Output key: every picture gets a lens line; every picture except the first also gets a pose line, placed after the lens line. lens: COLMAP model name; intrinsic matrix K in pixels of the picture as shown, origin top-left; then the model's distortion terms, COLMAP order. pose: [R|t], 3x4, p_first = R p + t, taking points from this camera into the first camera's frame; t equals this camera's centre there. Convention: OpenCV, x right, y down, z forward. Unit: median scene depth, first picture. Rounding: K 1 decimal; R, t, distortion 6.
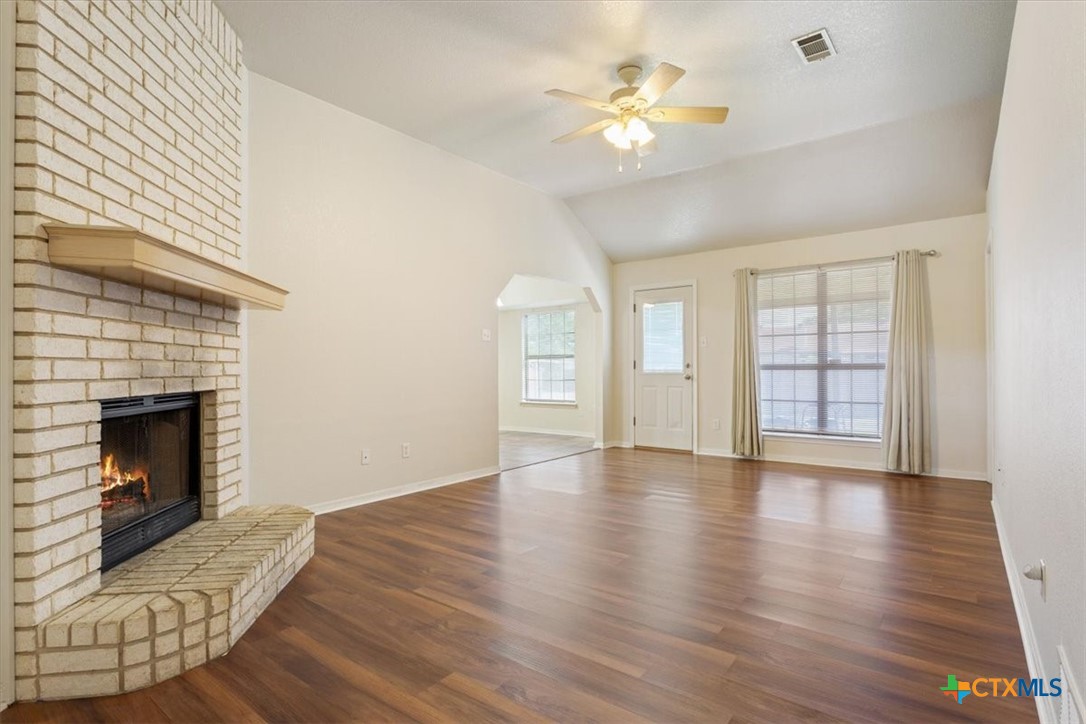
lens RADIAL K [[525.6, 0, 543.0], [0, 525.6, 362.0], [0, 0, 1]] dist [-0.016092, -0.000384]
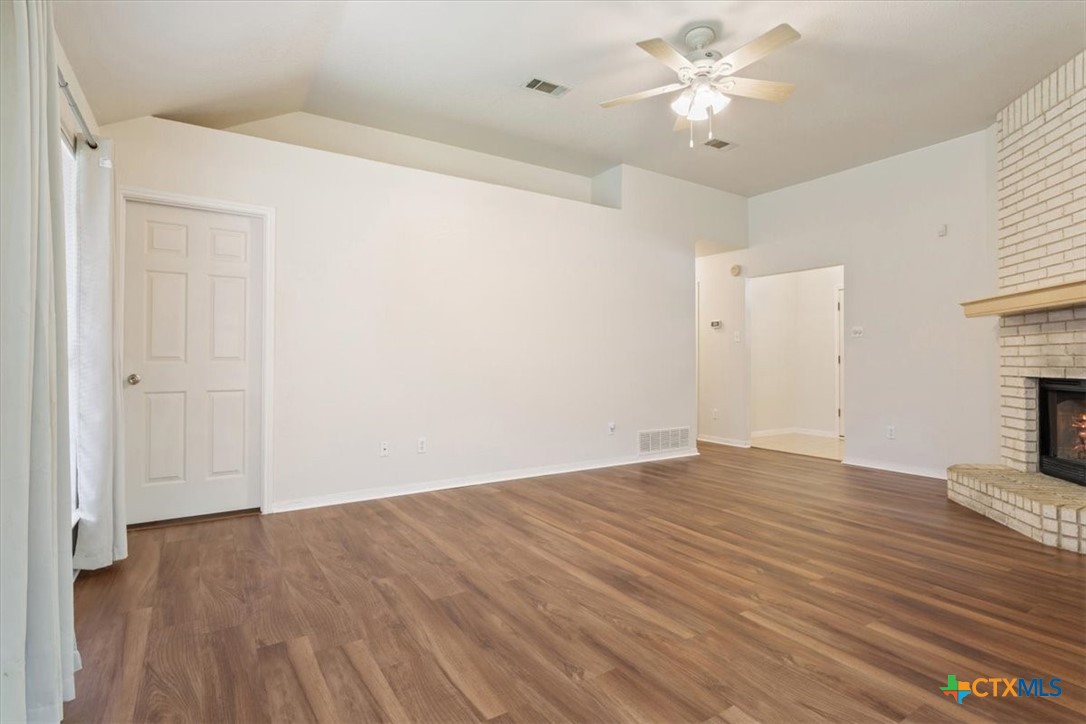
lens RADIAL K [[520.5, 0, 563.1], [0, 520.5, 355.6], [0, 0, 1]] dist [-0.013525, 0.000438]
pose [[-0.950635, 0.003418, 0.310294, 0.196841], [-0.002993, 0.999792, -0.020184, 0.036320], [-0.310298, -0.020116, -0.950427, 3.306724]]
